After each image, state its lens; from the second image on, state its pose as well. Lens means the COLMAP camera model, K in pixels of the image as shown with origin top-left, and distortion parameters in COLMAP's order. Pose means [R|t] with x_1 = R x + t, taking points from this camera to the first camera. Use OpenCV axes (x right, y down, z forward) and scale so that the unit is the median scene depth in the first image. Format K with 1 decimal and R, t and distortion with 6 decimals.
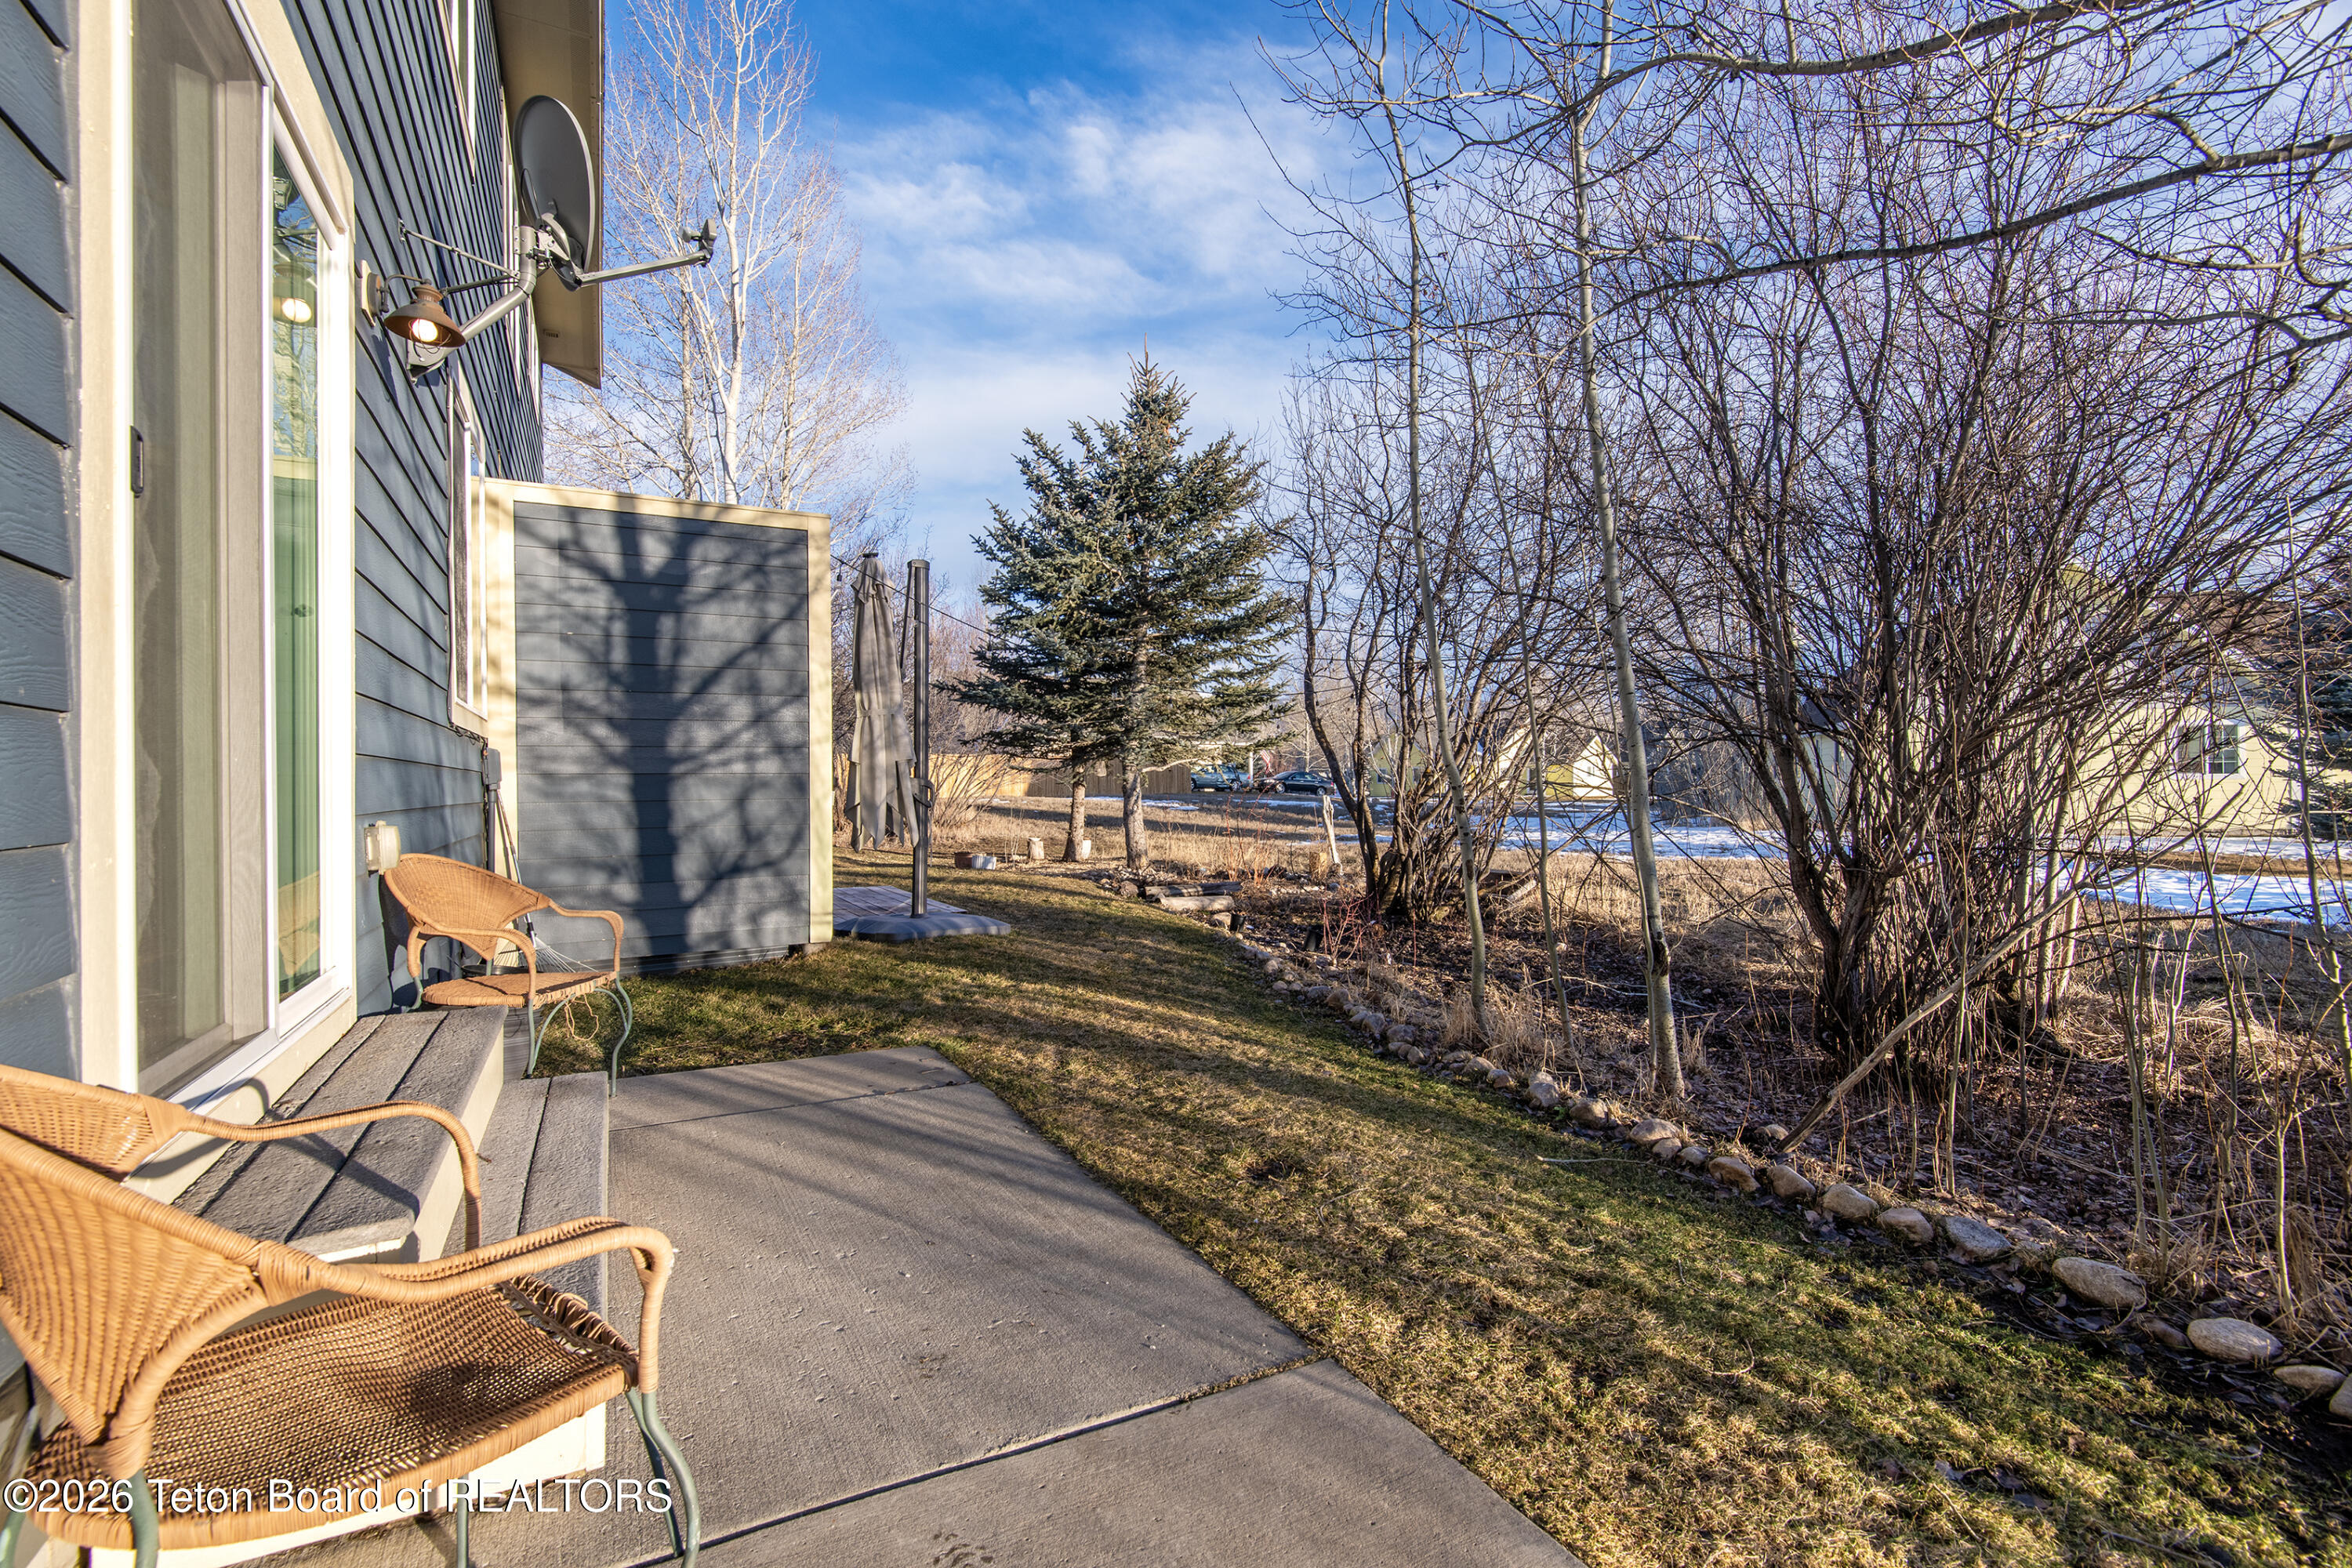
lens RADIAL K [[1065.7, 0, 1191.2], [0, 1065.7, 796.9], [0, 0, 1]] dist [-0.000444, -0.002747]
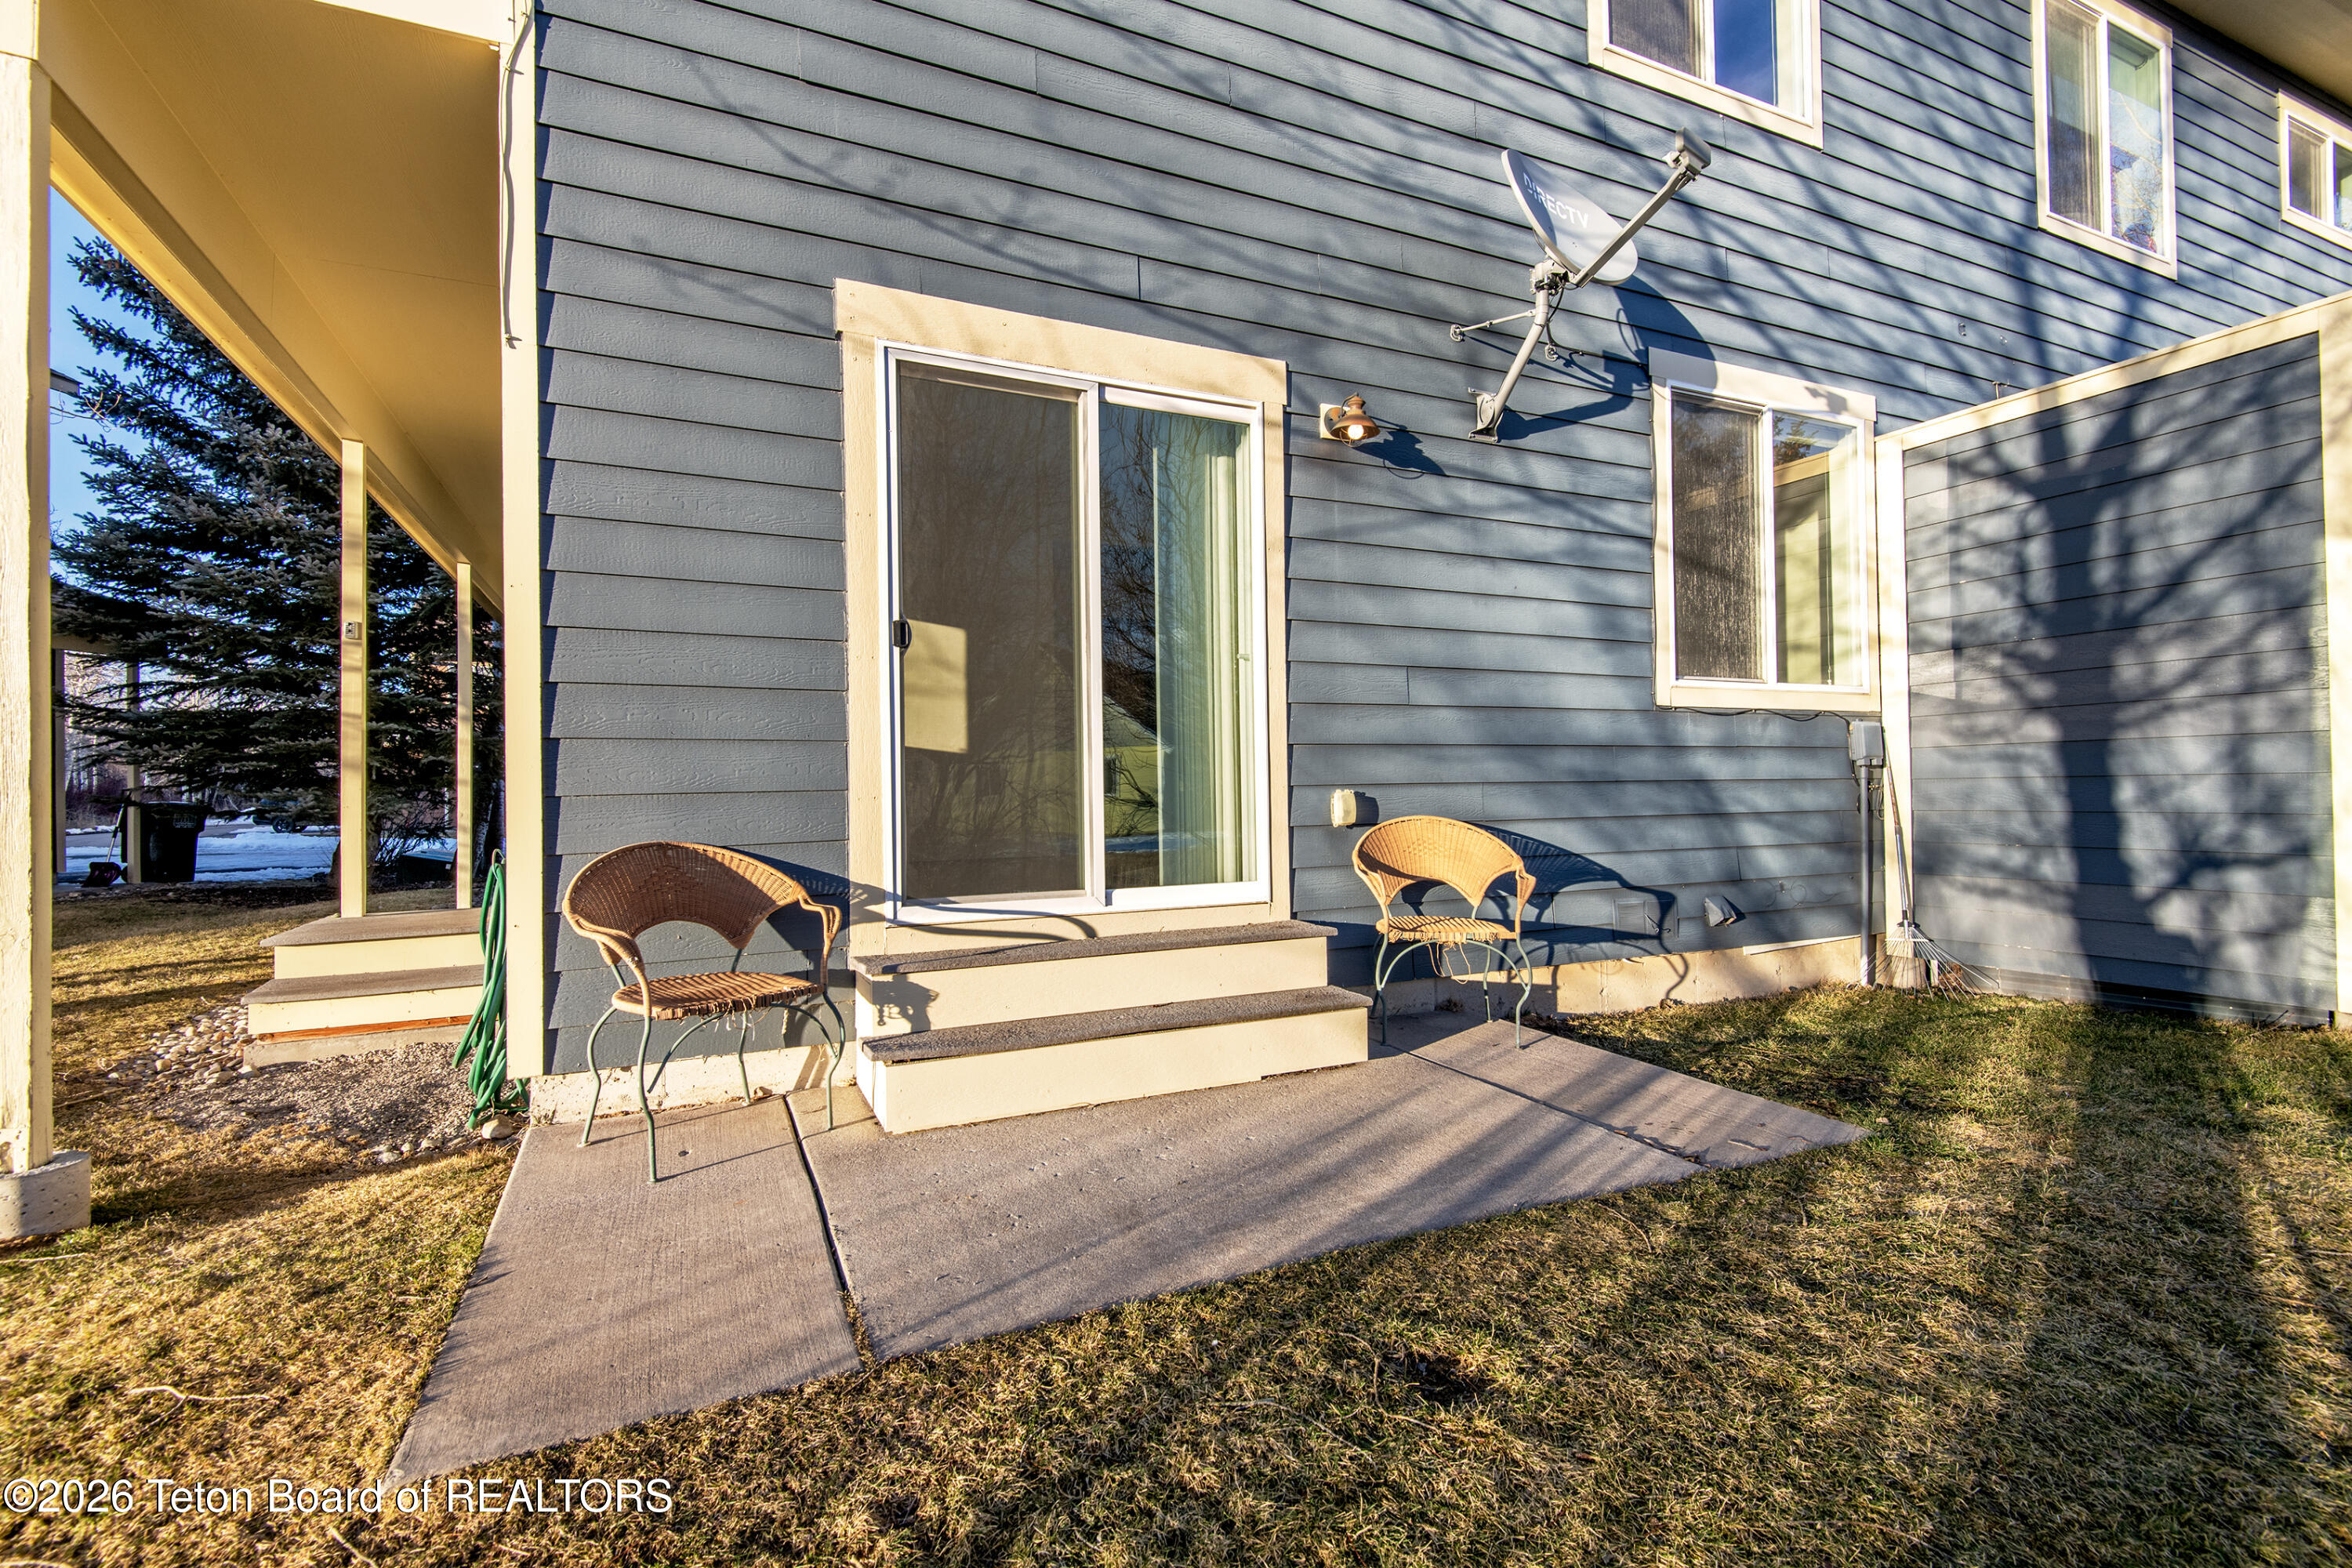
lens RADIAL K [[1065.7, 0, 1180.3], [0, 1065.7, 778.4], [0, 0, 1]] dist [-0.000444, -0.002747]
pose [[-0.067037, -0.000254, -0.997750, 0.308685], [0.009630, 0.999953, -0.000902, 0.005076], [0.997704, -0.009669, -0.067032, 0.389123]]
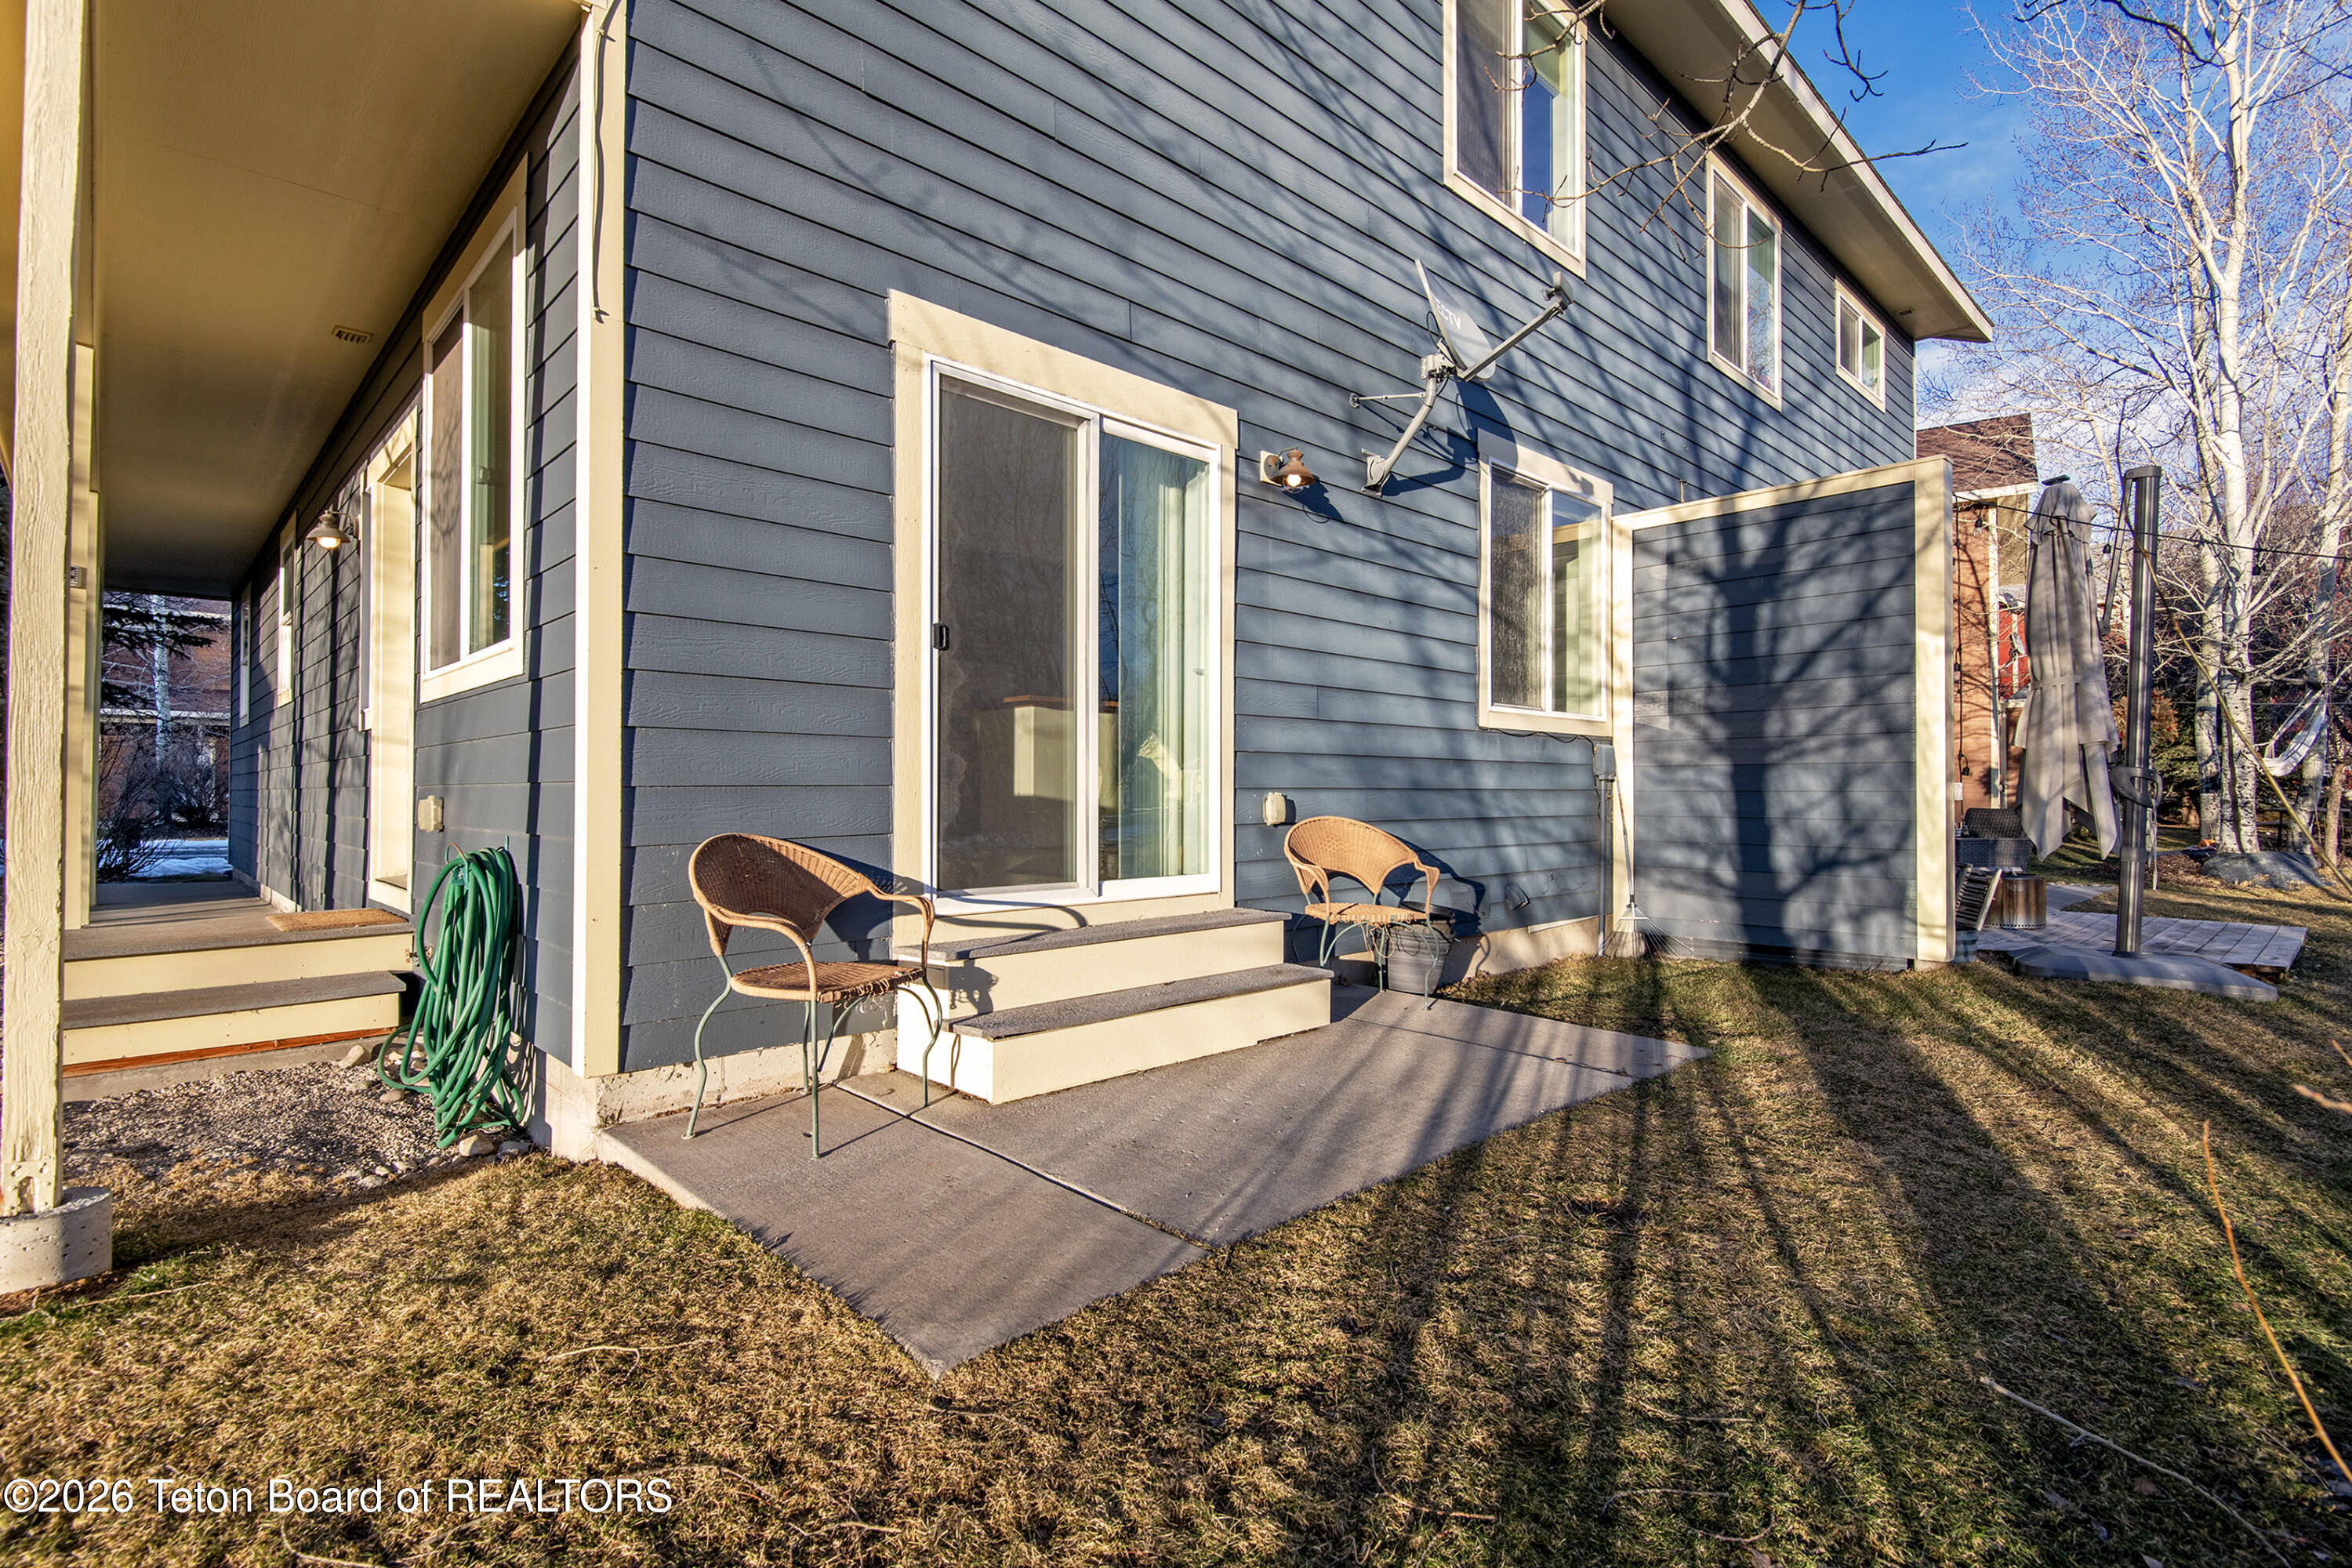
lens RADIAL K [[1123.5, 0, 1174.8], [0, 1123.5, 775.5], [0, 0, 1]] dist [-0.003604, -0.001692]
pose [[0.259815, -0.001493, -0.965657, 0.382394], [-0.012618, 0.999908, -0.004941, 0.004648], [0.965576, 0.013469, 0.259772, 0.187874]]
